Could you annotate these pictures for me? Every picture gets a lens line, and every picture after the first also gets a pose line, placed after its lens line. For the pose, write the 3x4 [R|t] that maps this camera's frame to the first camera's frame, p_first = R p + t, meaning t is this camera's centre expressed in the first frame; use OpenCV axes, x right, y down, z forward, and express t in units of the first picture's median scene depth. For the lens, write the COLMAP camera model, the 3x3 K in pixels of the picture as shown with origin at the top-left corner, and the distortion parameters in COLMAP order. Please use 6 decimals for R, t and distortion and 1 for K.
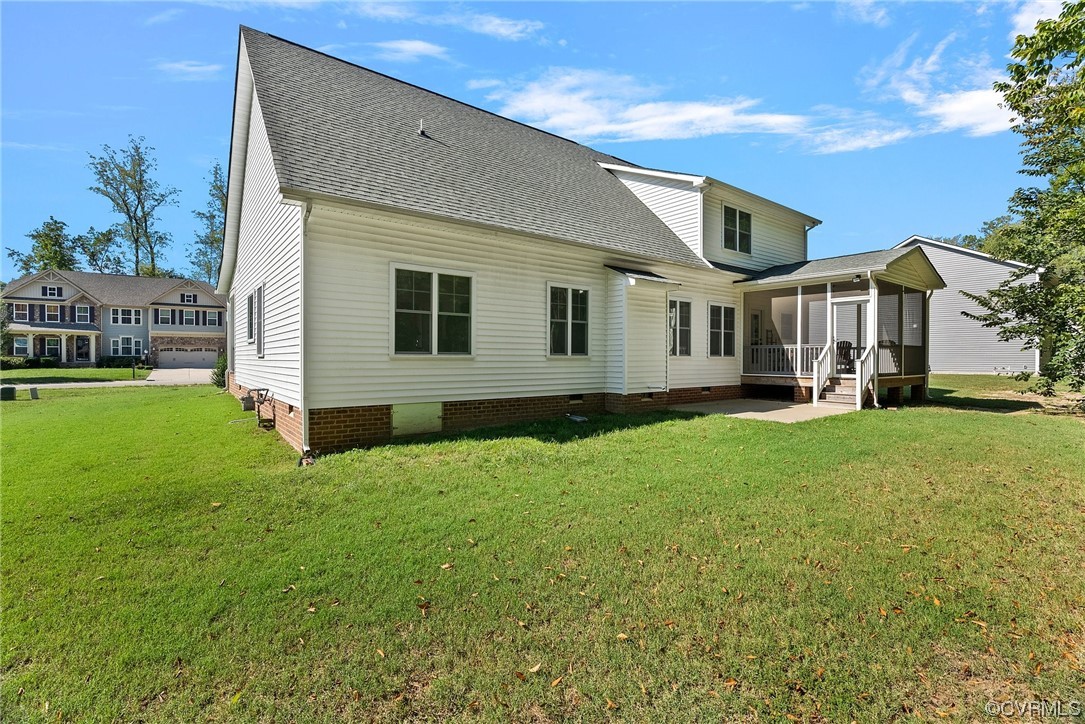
lens RADIAL K [[488.5, 0, 537.7], [0, 488.5, 365.6], [0, 0, 1]] dist [-0.012908, 0.004015]
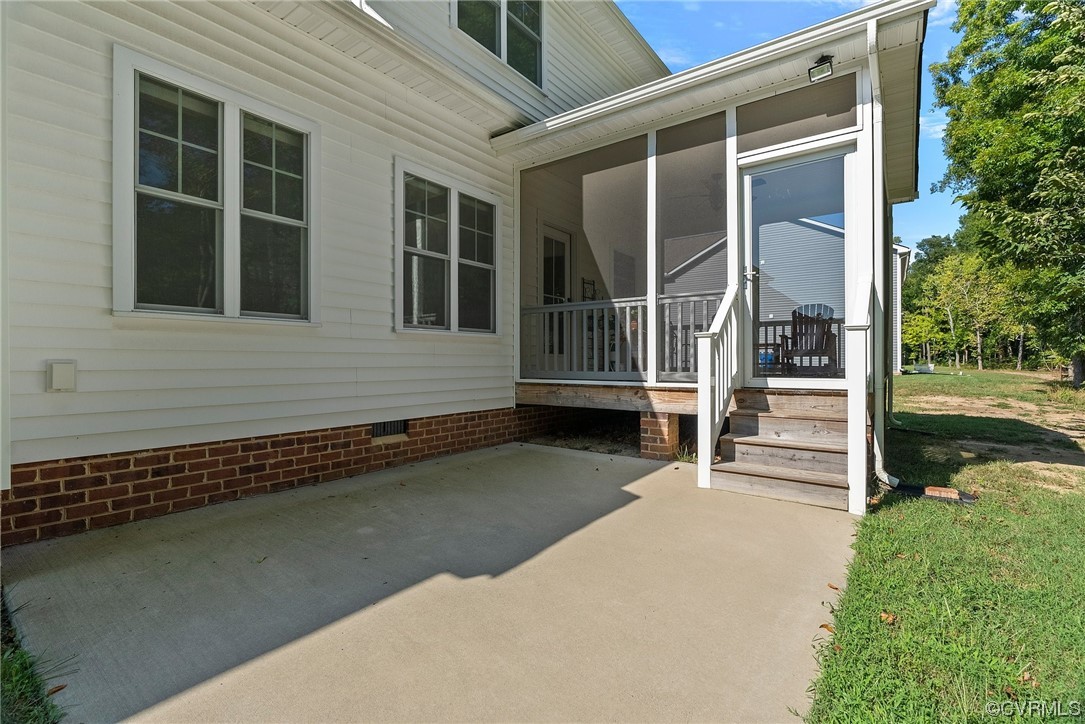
lens RADIAL K [[488.5, 0, 542.9], [0, 488.5, 362.2], [0, 0, 1]] dist [-0.012908, 0.004015]
pose [[0.955102, -0.000168, 0.296278, 0.356880], [0.005275, 0.999851, -0.016438, 0.011005], [-0.296231, 0.017263, 0.954960, 0.686884]]
